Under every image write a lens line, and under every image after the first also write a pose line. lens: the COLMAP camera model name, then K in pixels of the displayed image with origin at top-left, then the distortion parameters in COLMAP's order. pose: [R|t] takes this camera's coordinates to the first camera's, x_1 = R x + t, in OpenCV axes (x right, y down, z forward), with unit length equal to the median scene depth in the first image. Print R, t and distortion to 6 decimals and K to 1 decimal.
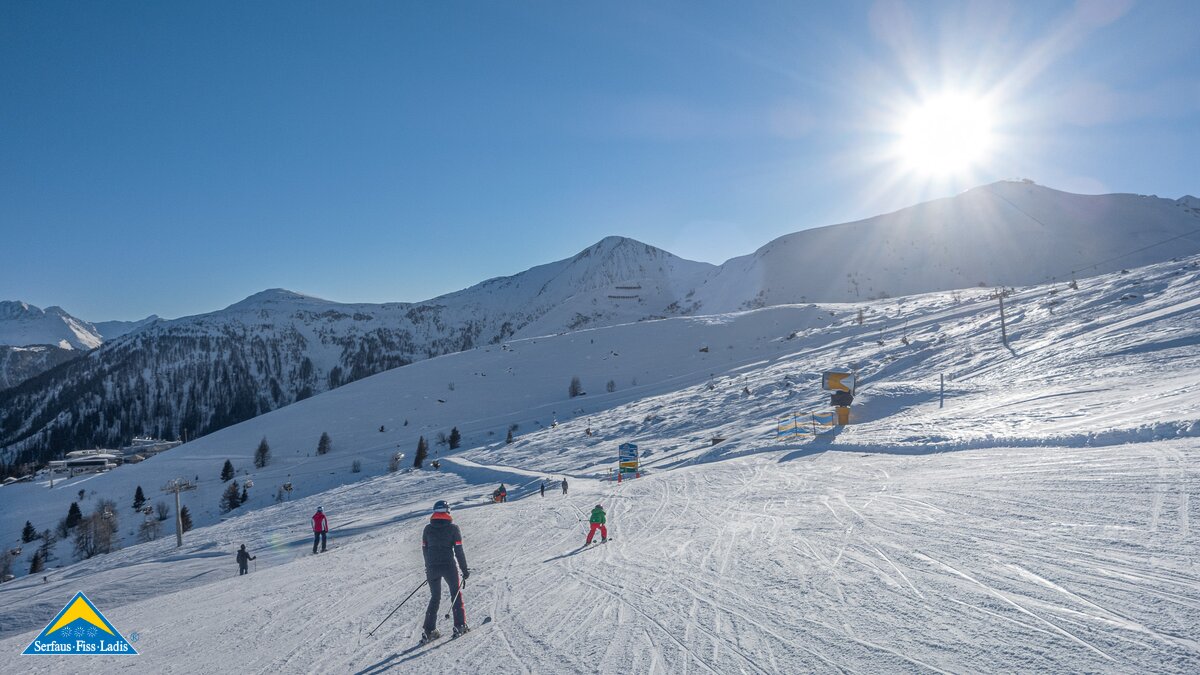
lens RADIAL K [[957.3, 0, 593.8], [0, 957.3, 338.5], [0, 0, 1]] dist [0.003388, -0.000788]
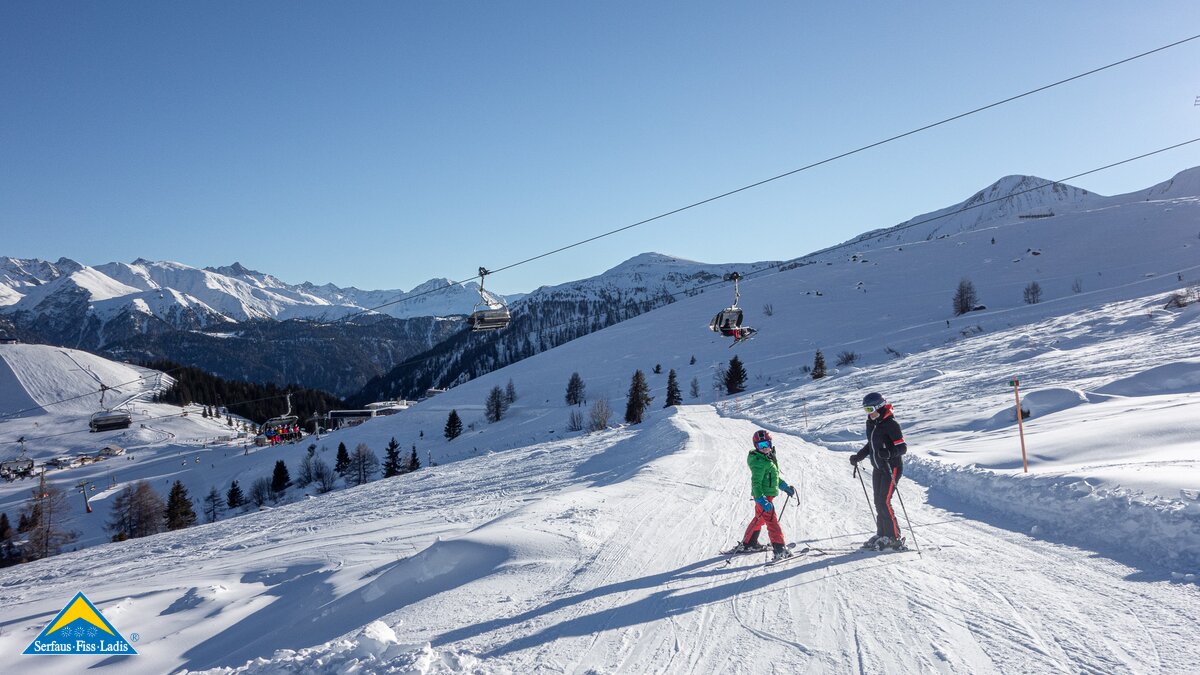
lens RADIAL K [[957.3, 0, 597.5], [0, 957.3, 342.8], [0, 0, 1]] dist [0.003388, -0.000788]
pose [[0.925673, -0.008358, -0.378232, -0.000766], [0.023701, 0.999073, 0.035929, 0.006473], [0.377581, -0.042223, 0.925013, 0.046088]]
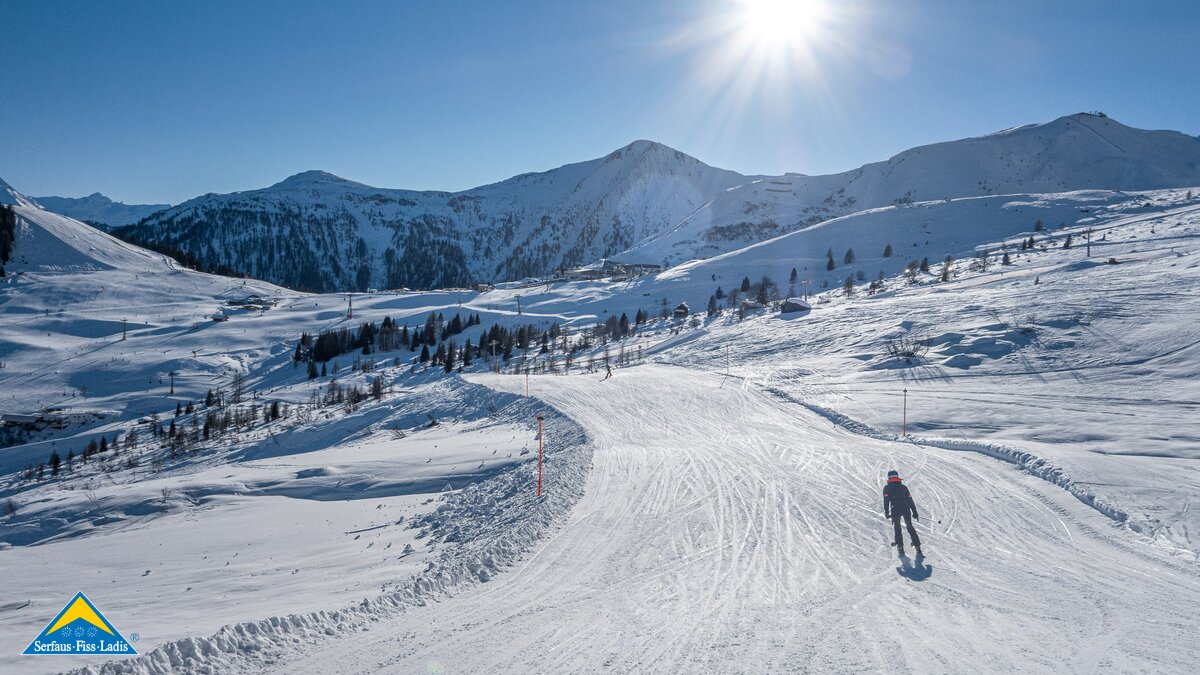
lens RADIAL K [[957.3, 0, 597.5], [0, 957.3, 337.5], [0, 0, 1]] dist [0.003388, -0.000788]
pose [[0.995807, 0.048896, 0.077310, -0.116465], [-0.055992, 0.994142, 0.092450, 0.017132], [-0.072336, -0.096391, 0.992712, -0.077192]]
